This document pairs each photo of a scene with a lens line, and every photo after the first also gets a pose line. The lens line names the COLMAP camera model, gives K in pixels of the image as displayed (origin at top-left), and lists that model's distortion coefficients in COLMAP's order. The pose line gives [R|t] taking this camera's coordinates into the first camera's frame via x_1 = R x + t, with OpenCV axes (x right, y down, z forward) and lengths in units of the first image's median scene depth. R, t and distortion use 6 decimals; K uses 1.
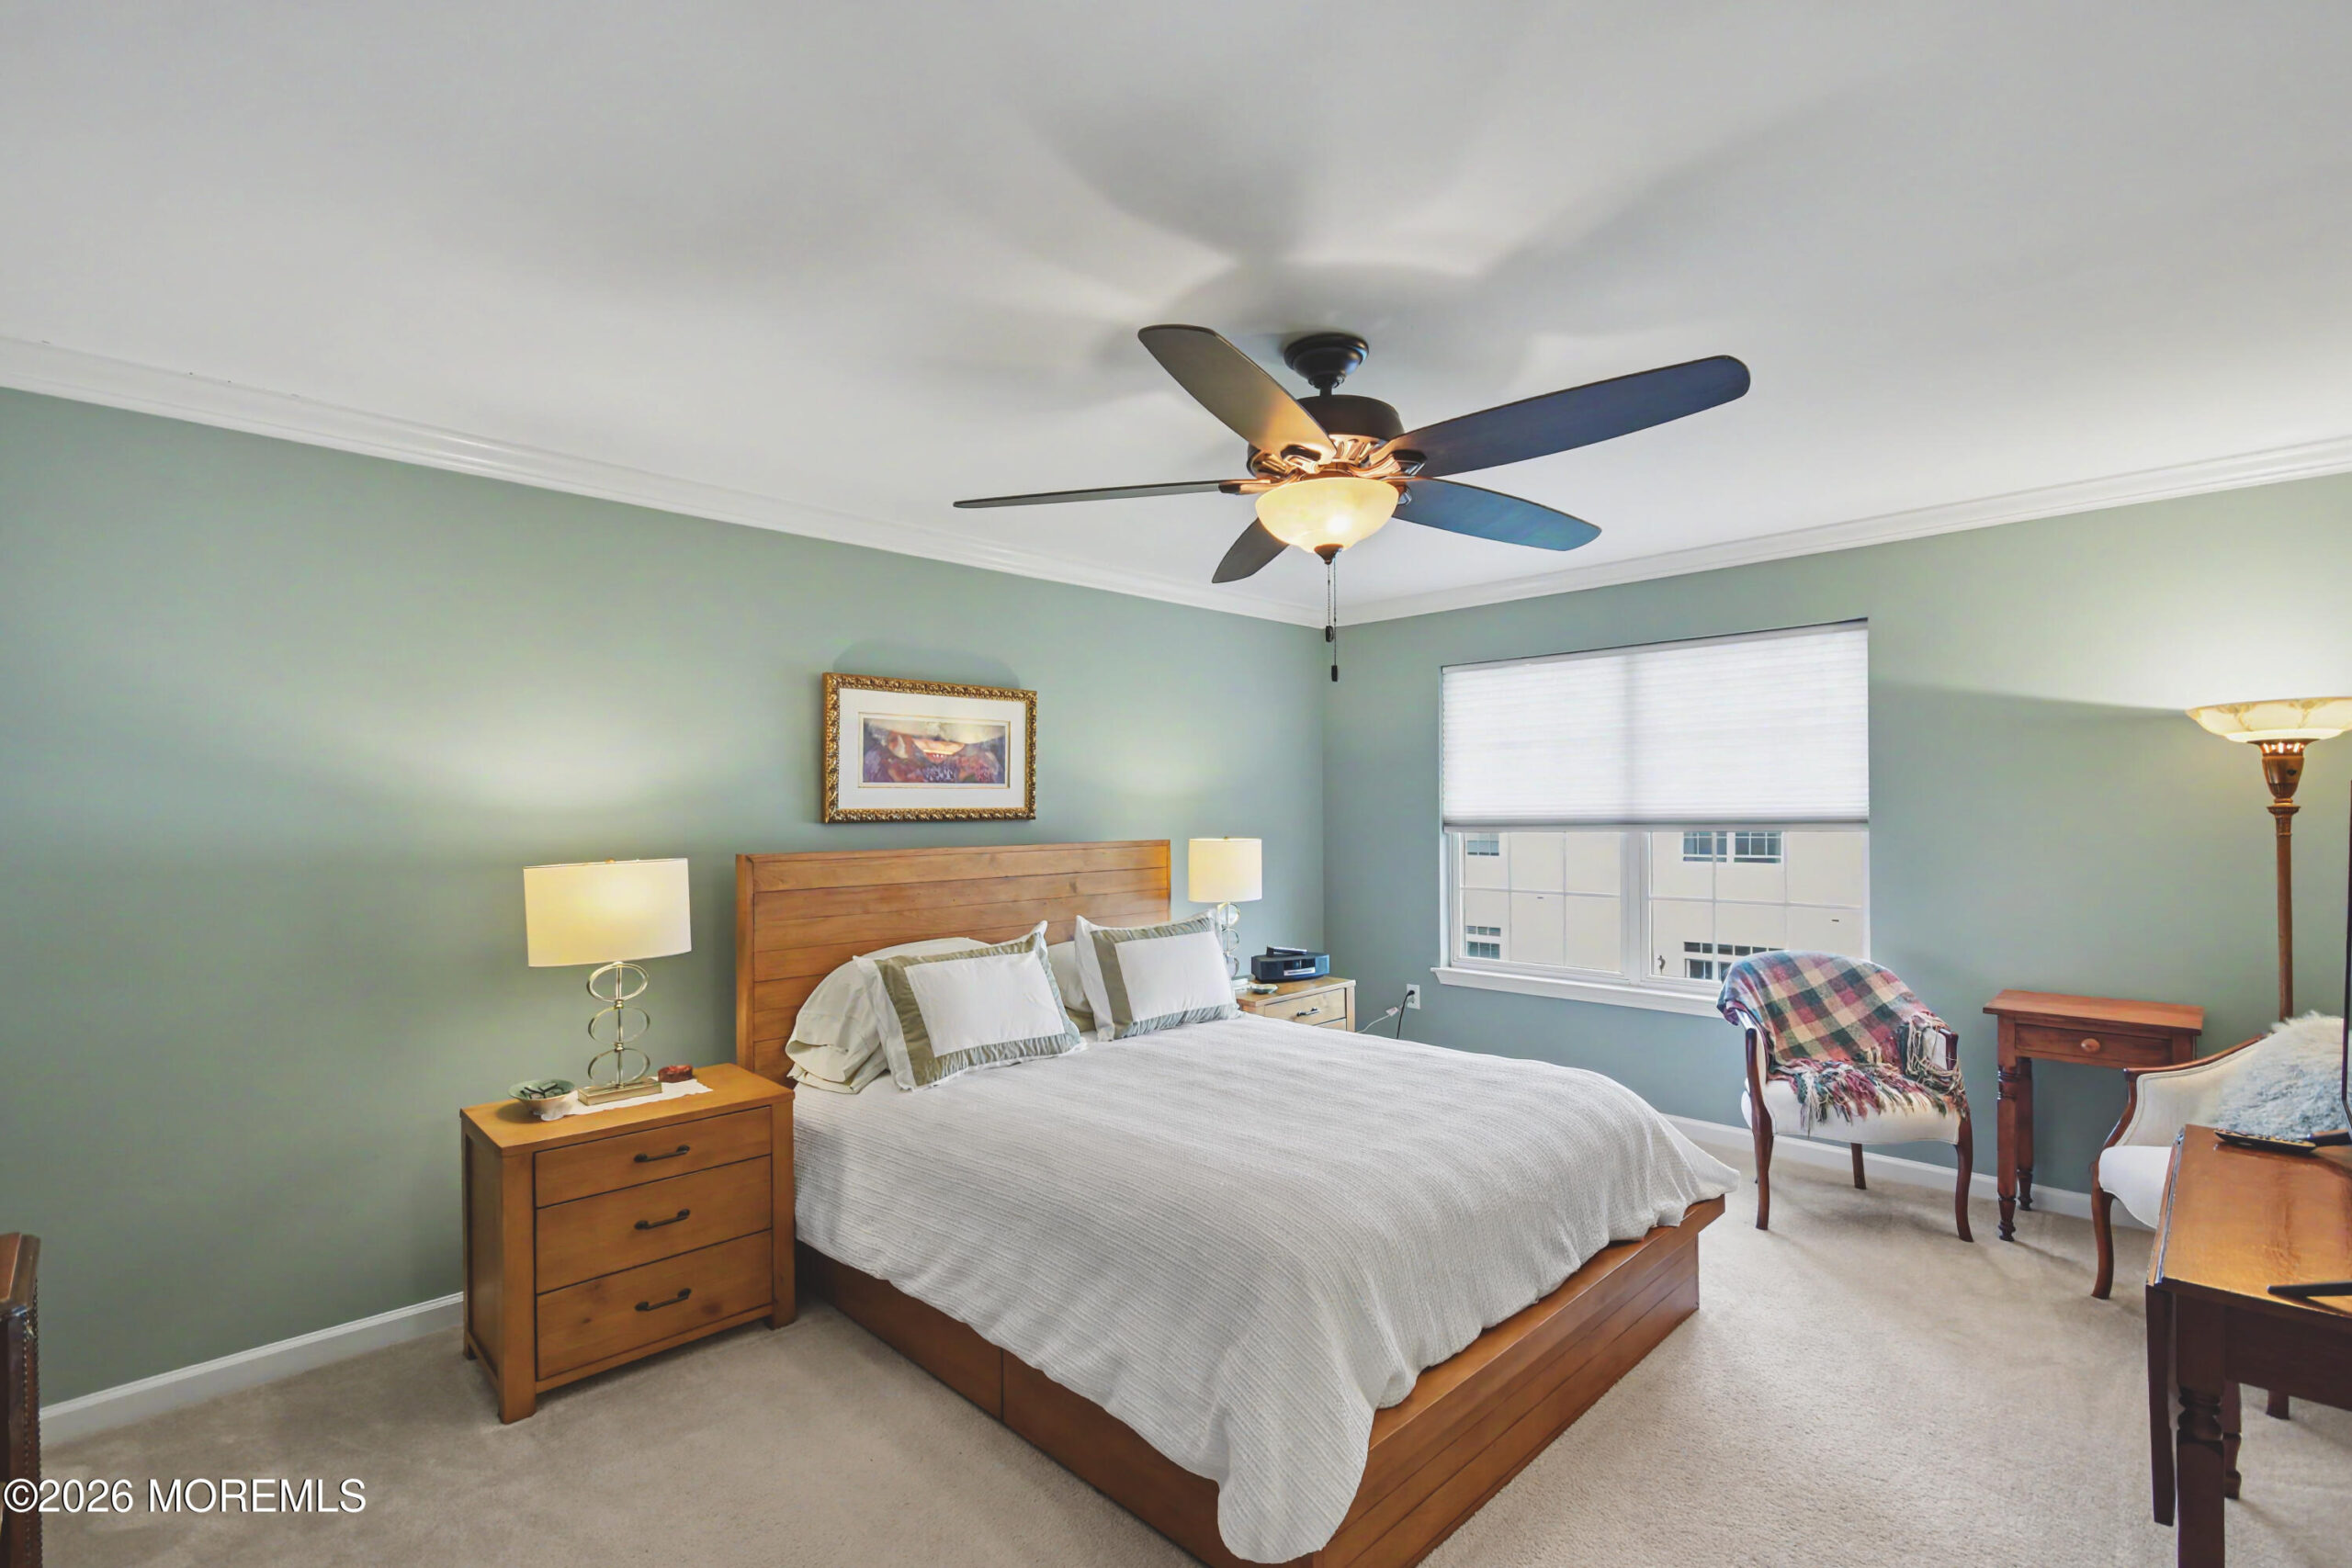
lens RADIAL K [[1050.8, 0, 1157.2], [0, 1050.8, 794.1], [0, 0, 1]] dist [0.002291, 0.000513]
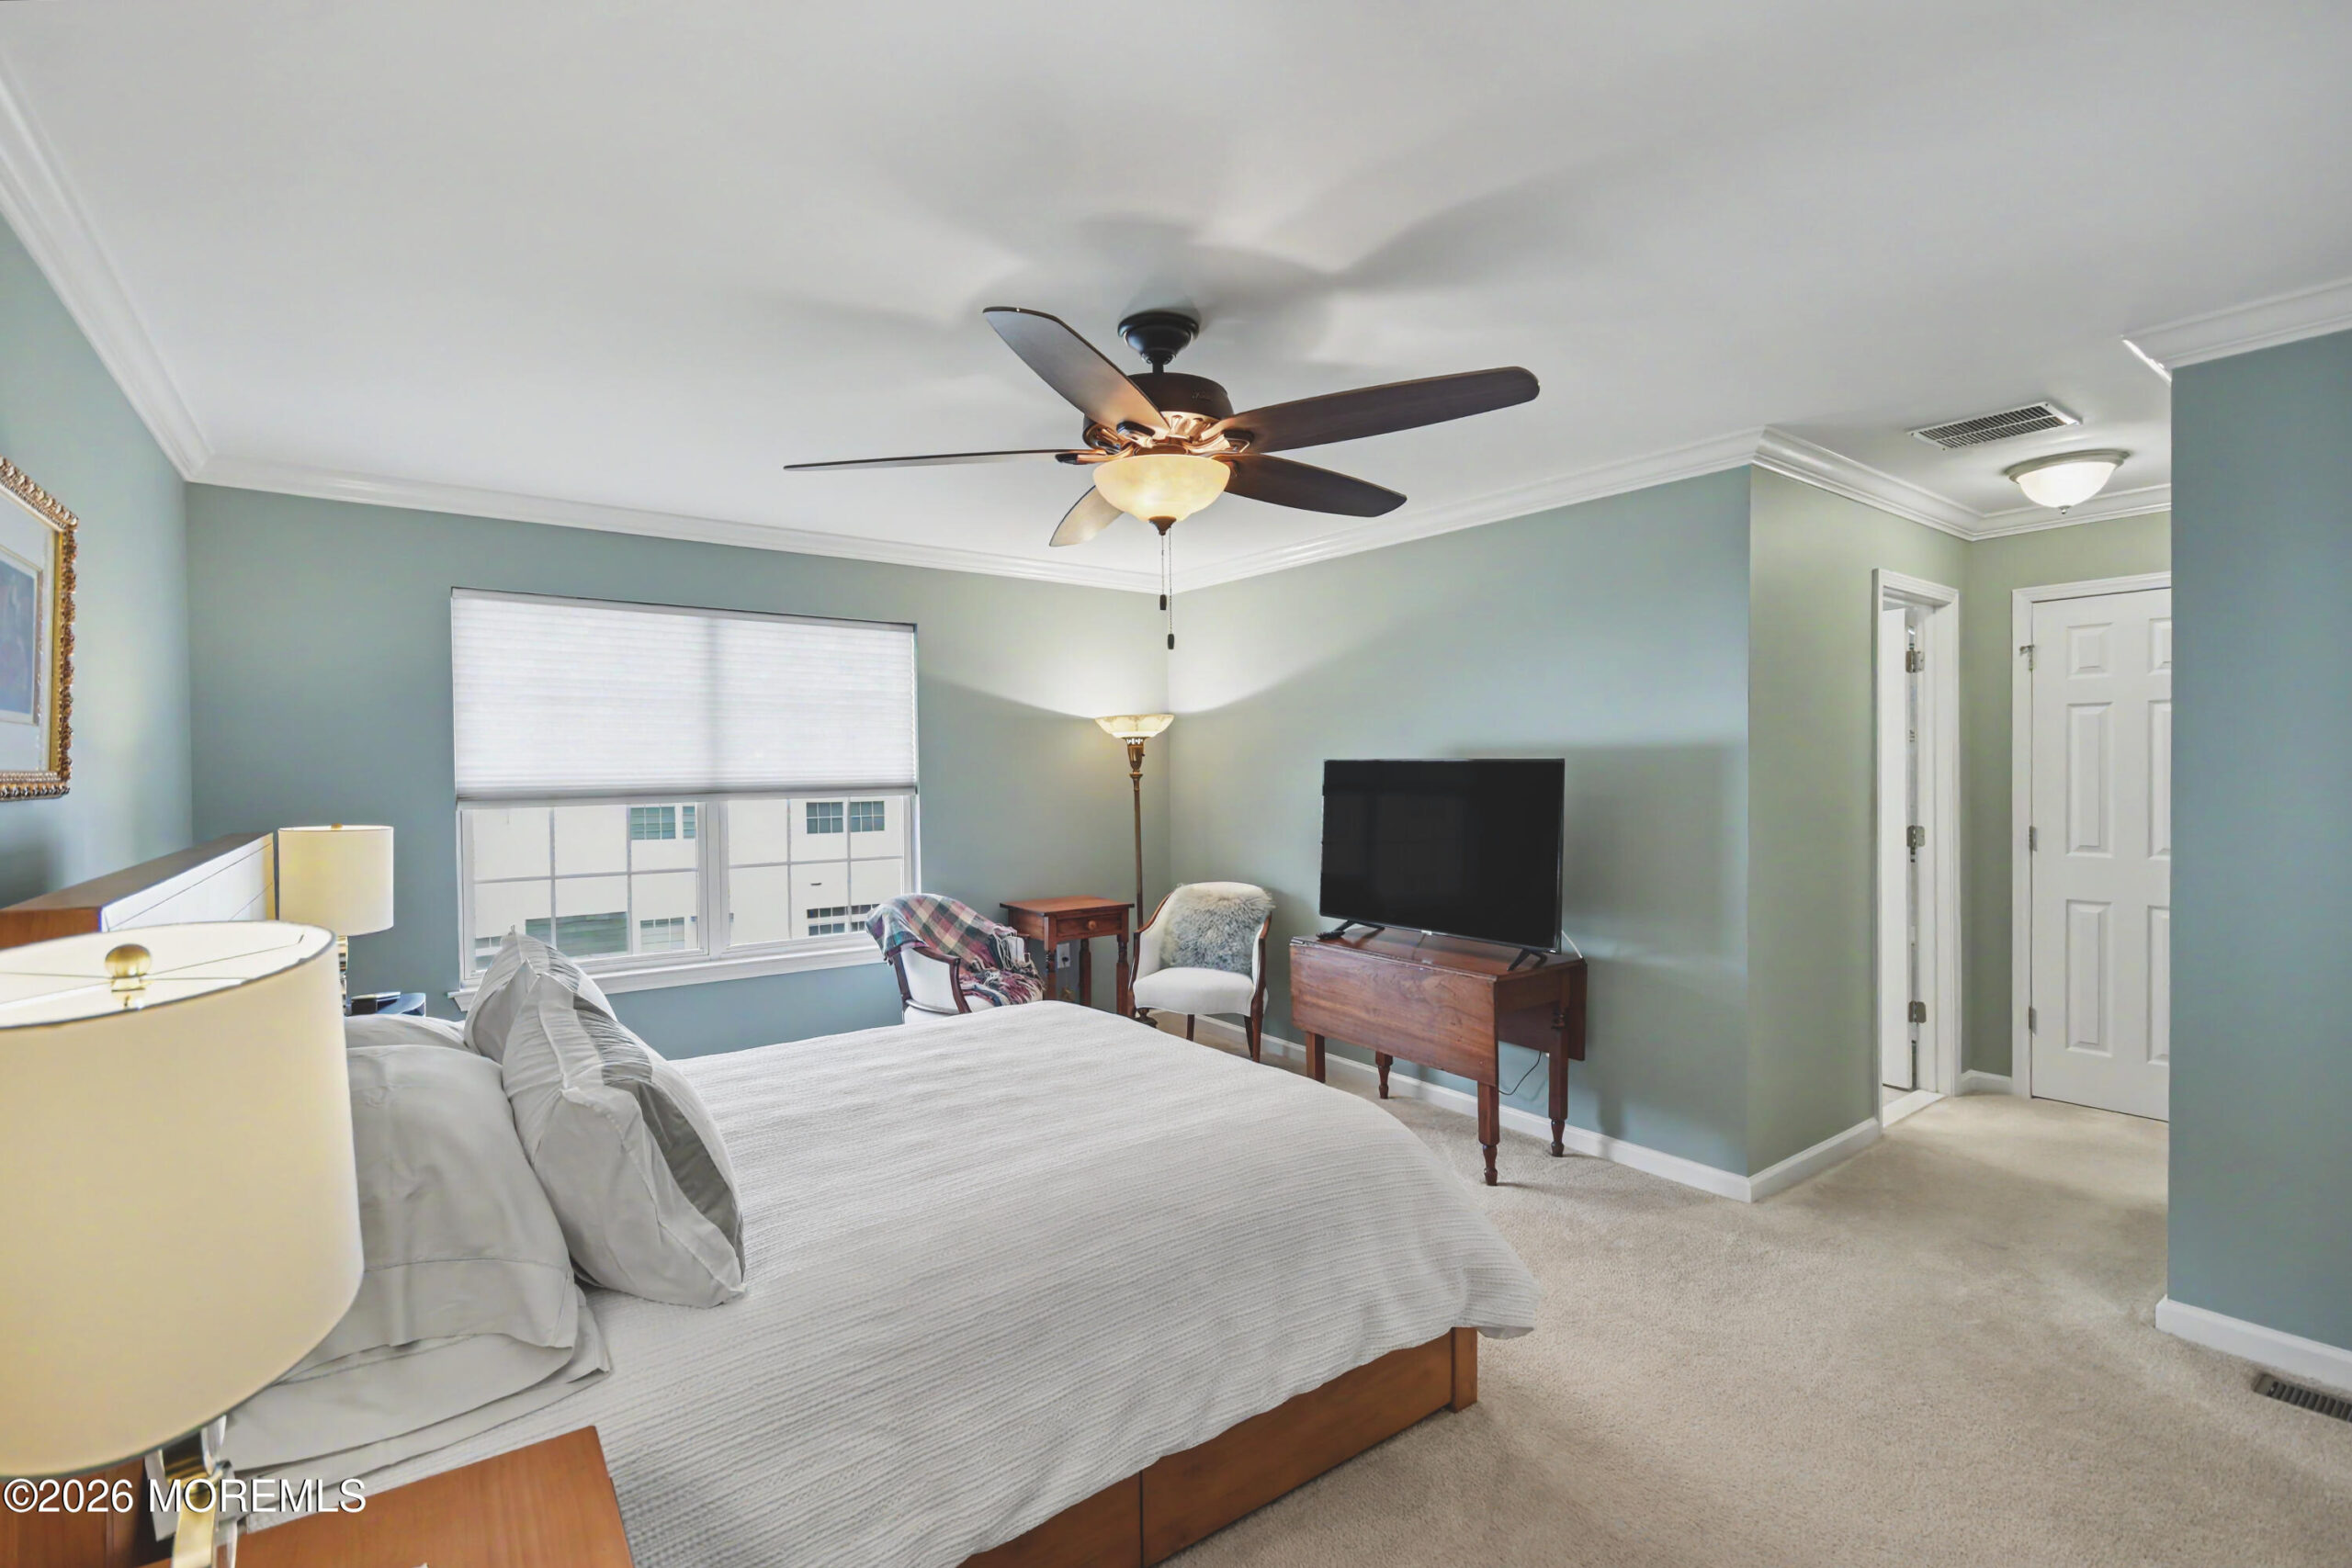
lens RADIAL K [[1066.9, 0, 1172.5], [0, 1066.9, 768.3], [0, 0, 1]] dist [0.002084, 0.000140]
pose [[0.143255, 0.009815, 0.989637, -0.717630], [-0.007784, 0.999931, -0.008790, 0.017248], [-0.989655, -0.006444, 0.143321, 0.682624]]
